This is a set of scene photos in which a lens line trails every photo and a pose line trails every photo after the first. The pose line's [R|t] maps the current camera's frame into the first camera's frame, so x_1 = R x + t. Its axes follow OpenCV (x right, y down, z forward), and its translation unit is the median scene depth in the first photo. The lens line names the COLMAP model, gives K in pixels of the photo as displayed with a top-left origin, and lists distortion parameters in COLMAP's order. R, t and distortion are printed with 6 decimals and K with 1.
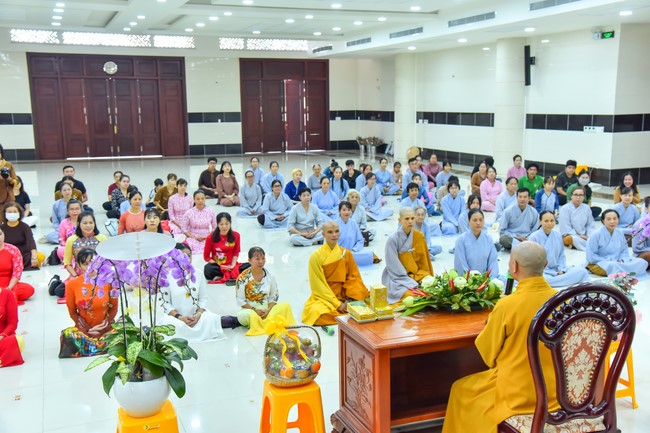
lens RADIAL K [[724.7, 0, 324.3], [0, 724.7, 216.8], [0, 0, 1]] dist [0.118110, 0.000000]
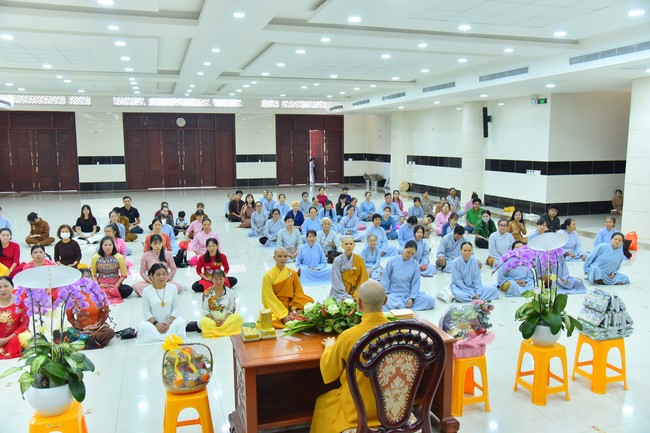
lens RADIAL K [[547.0, 0, 322.2], [0, 547.0, 213.5], [0, 0, 1]] dist [-0.032855, 0.051415]
pose [[0.997875, 0.014057, -0.063618, 0.049398], [-0.016104, 0.999365, -0.031782, -0.008501], [0.063131, 0.032739, 0.997468, 0.021565]]
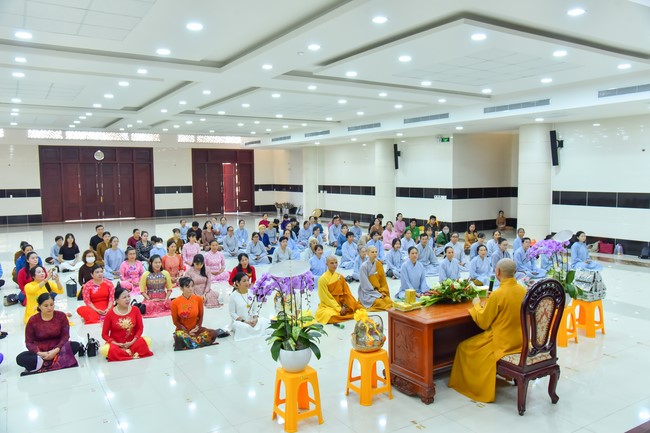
lens RADIAL K [[519.7, 0, 325.2], [0, 519.7, 215.6], [0, 0, 1]] dist [-0.049568, 0.053063]
pose [[0.981873, -0.012993, 0.189094, -0.076309], [0.028889, 0.996250, -0.081550, 0.003591], [-0.187326, 0.085535, 0.978567, -0.033740]]
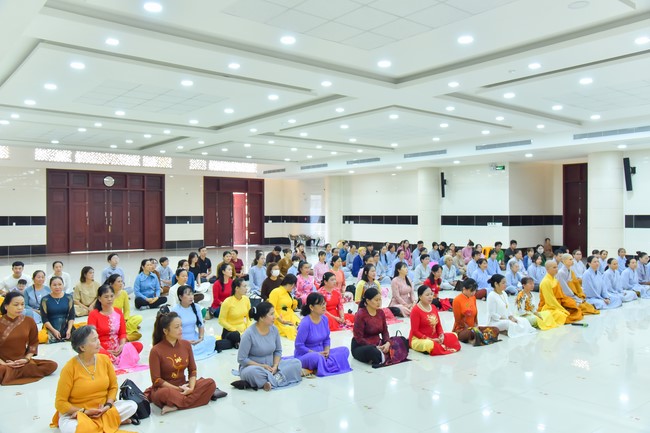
lens RADIAL K [[547.0, 0, 331.8], [0, 547.0, 216.1], [0, 0, 1]] dist [-0.032855, 0.051415]
pose [[0.947968, 0.007712, 0.318272, -0.303822], [0.043282, 0.987303, -0.152840, 0.025855], [-0.315409, 0.158663, 0.935598, -0.002090]]
